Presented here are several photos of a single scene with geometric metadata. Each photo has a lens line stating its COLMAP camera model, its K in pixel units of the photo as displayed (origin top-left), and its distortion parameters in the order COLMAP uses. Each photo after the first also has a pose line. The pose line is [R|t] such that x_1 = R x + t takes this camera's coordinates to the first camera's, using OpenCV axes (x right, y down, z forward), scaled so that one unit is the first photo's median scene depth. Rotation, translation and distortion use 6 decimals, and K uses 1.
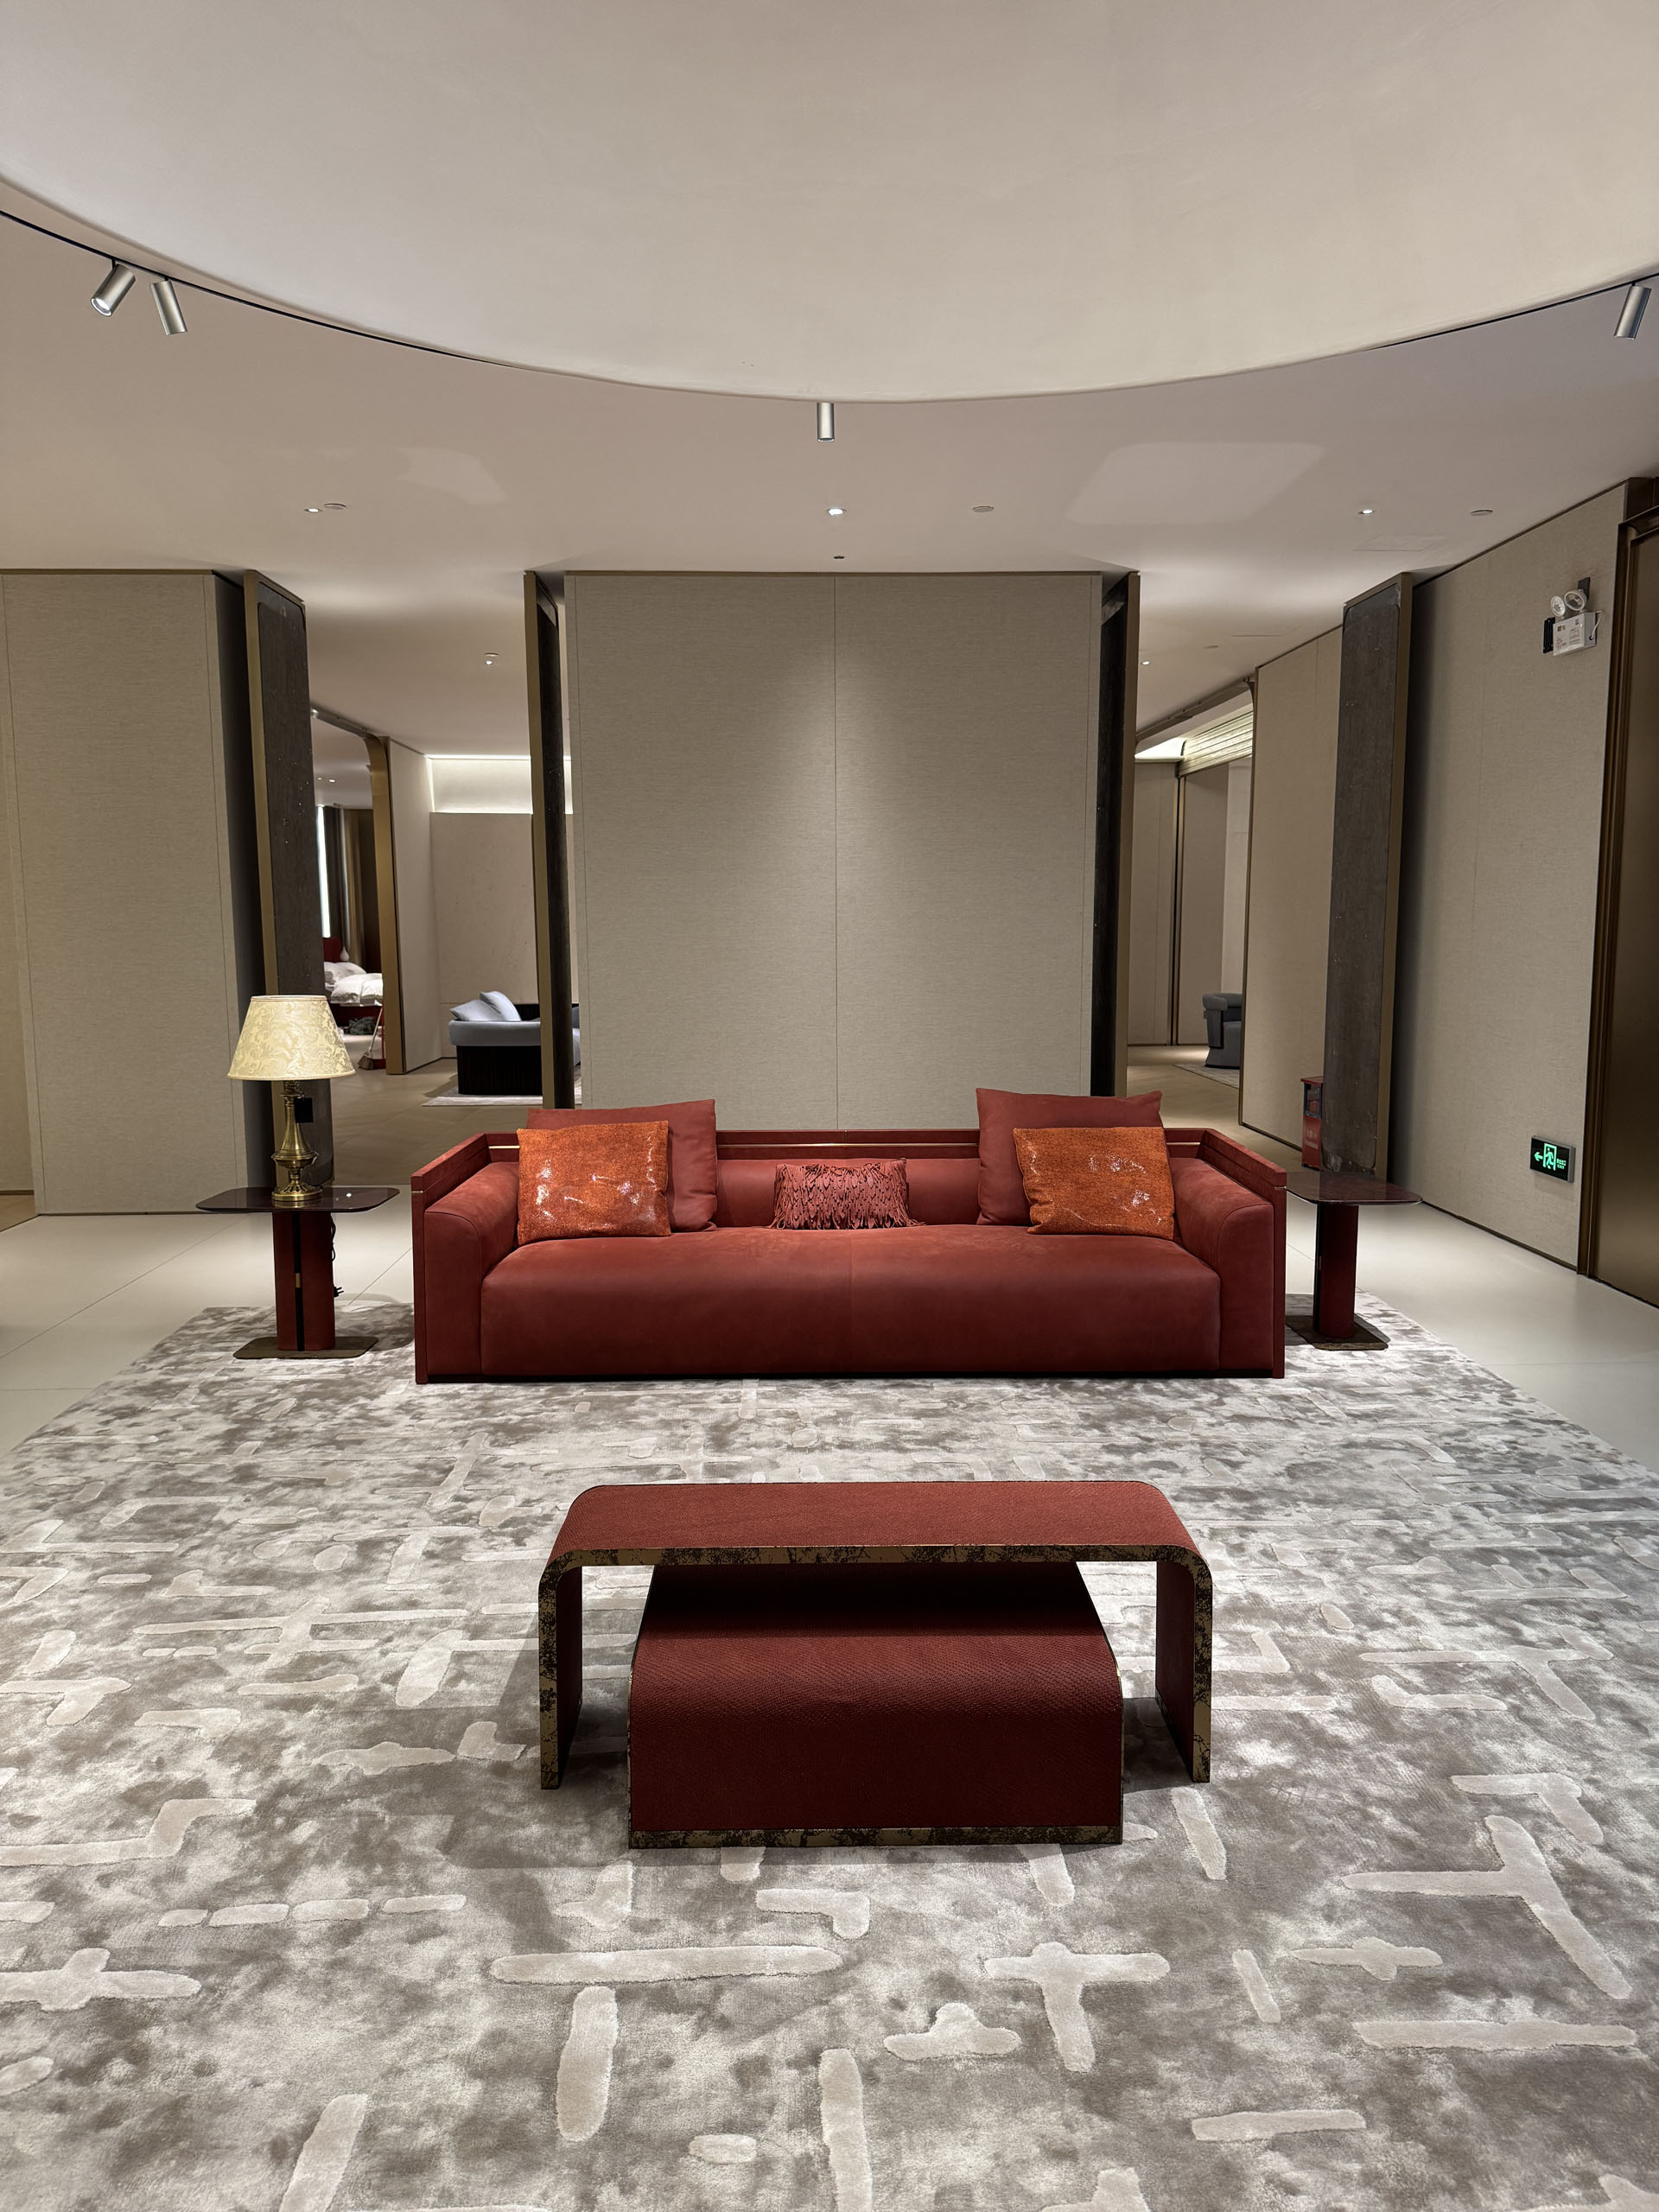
lens RADIAL K [[1572.6, 0, 830.9], [0, 1572.6, 1114.3], [0, 0, 1]] dist [0.034503, -0.058913]
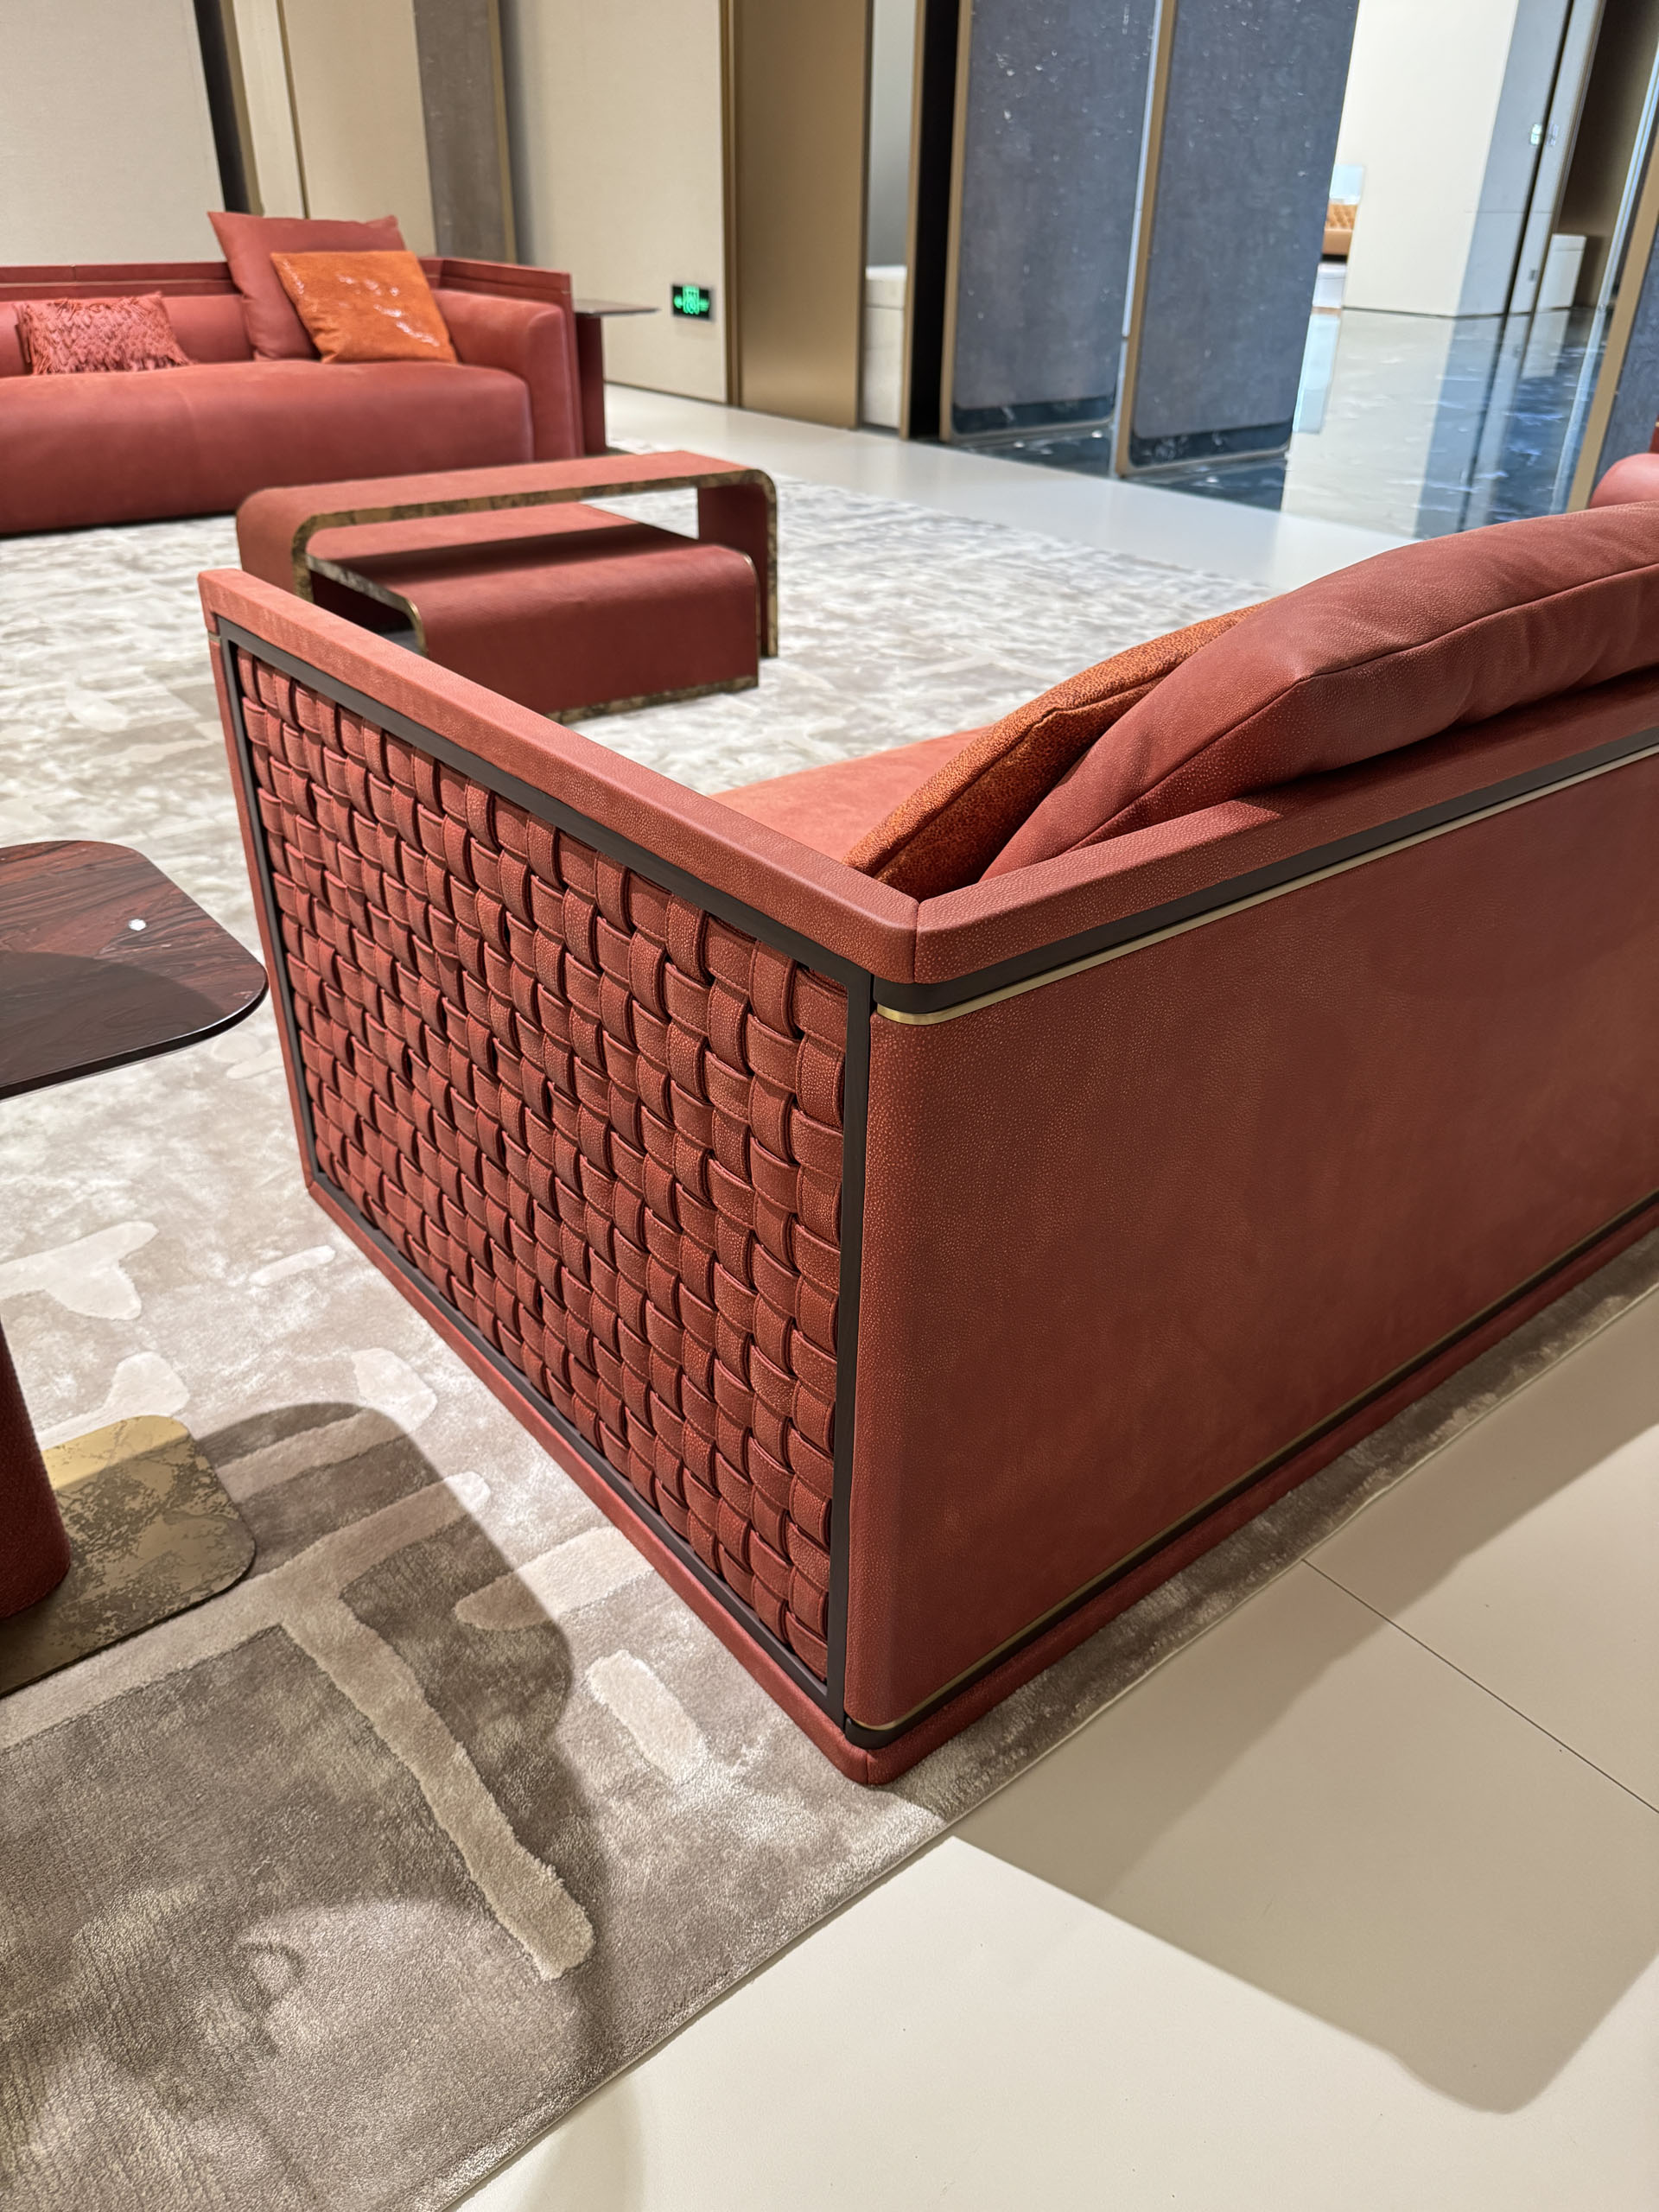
lens RADIAL K [[1572.6, 0, 827.7], [0, 1572.6, 1097.3], [0, 0, 1]] dist [0.034503, -0.058913]
pose [[0.786484, -0.291196, 0.544654, -0.307792], [0.056311, 0.912009, 0.406287, 0.110744], [-0.615039, -0.288867, 0.733678, -0.082403]]
